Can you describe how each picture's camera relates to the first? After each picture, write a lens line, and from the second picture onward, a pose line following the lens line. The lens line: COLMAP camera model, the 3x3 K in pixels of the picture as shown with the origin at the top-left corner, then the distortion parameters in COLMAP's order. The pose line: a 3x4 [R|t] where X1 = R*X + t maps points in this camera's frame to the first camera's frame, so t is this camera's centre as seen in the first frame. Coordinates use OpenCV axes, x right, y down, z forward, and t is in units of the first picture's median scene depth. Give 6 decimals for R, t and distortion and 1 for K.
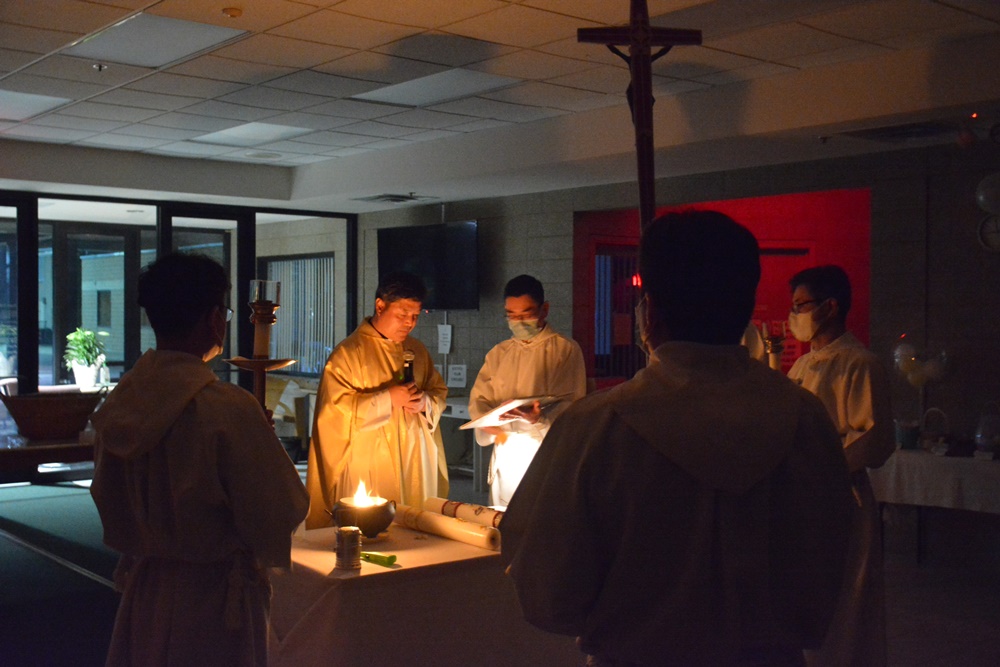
lens RADIAL K [[1154.6, 0, 500.0], [0, 1154.6, 333.5], [0, 0, 1]] dist [0.005971, 0.003119]
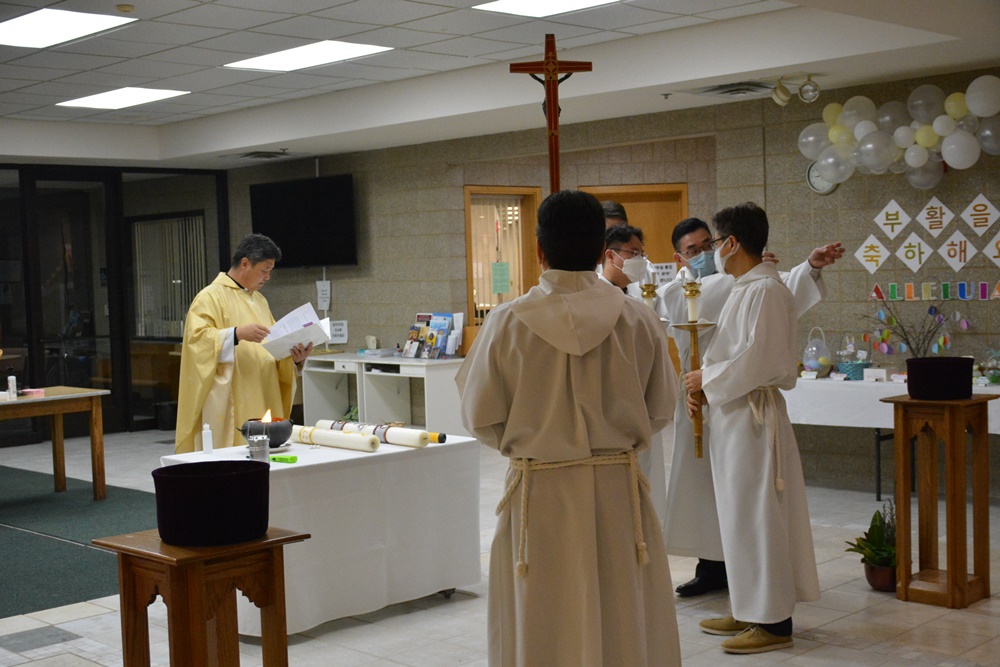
lens RADIAL K [[1320.5, 0, 500.0], [0, 1320.5, 333.5], [0, 0, 1]] dist [0.002284, -0.024758]
pose [[0.992343, -0.039998, 0.116853, -0.032272], [0.036284, 0.998772, 0.033741, 0.005145], [-0.118059, -0.029242, 0.992576, -0.142146]]
